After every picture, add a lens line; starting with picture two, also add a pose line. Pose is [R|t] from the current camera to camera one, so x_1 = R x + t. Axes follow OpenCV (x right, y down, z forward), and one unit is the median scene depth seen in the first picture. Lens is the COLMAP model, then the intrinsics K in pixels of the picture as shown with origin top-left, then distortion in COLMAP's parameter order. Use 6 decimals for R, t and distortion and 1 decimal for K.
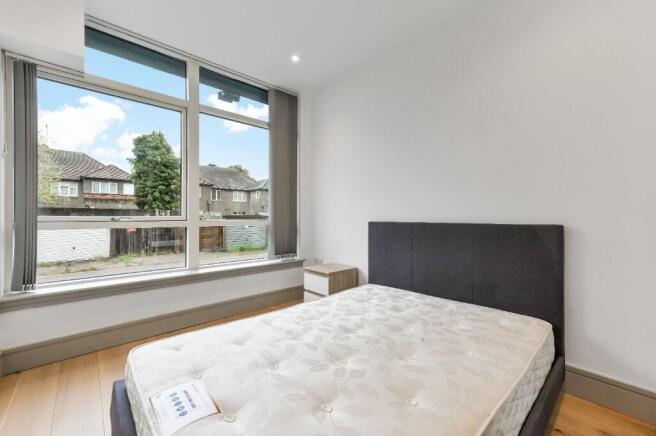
lens RADIAL K [[268.9, 0, 328.0], [0, 268.9, 218.0], [0, 0, 1]] dist [0.000588, 0.000009]
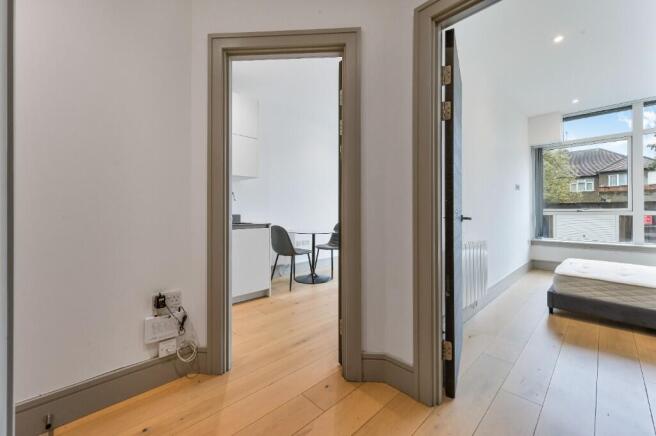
lens RADIAL K [[268.9, 0, 328.0], [0, 268.9, 218.0], [0, 0, 1]] dist [0.000588, 0.000009]
pose [[0.026790, 0.021428, -0.999411, 0.113923], [0.002772, 0.999765, 0.021510, 0.001418], [0.999637, -0.003346, 0.026724, -0.085826]]
